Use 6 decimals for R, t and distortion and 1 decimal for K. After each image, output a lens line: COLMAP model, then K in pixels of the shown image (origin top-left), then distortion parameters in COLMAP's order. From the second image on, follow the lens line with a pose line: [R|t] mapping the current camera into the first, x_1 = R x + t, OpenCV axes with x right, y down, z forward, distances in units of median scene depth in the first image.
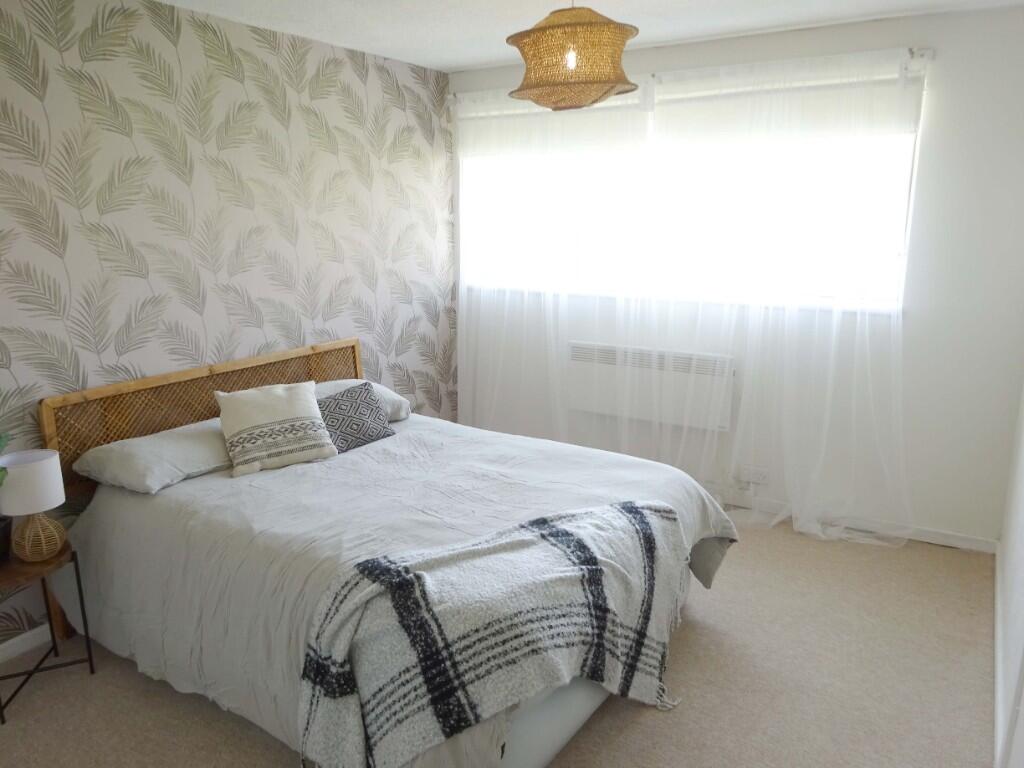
lens RADIAL K [[709.5, 0, 512.0], [0, 709.5, 384.0], [0, 0, 1]] dist [0.006152, -0.022566]
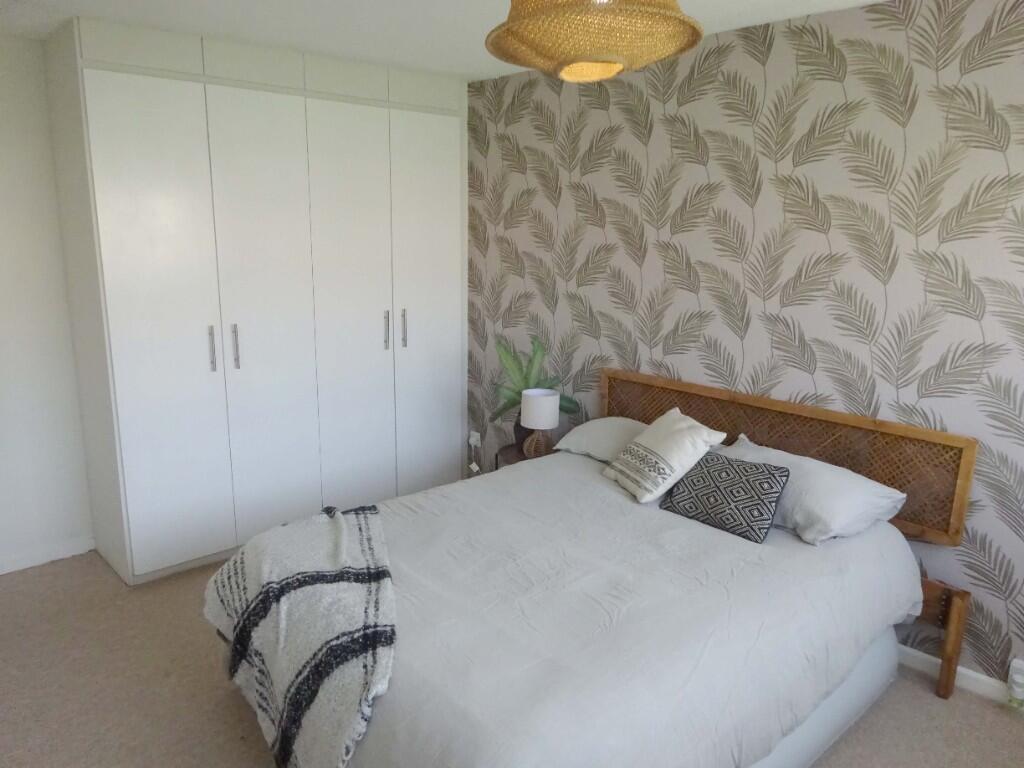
lens RADIAL K [[709.3, 0, 512.0], [0, 709.3, 384.0], [0, 0, 1]] dist [-0.003766, 0.000507]
pose [[-0.223500, 0.197961, -0.954389, 0.585781], [-0.252686, 0.933915, 0.252888, -0.212703], [0.941381, 0.297682, -0.158708, 0.901375]]
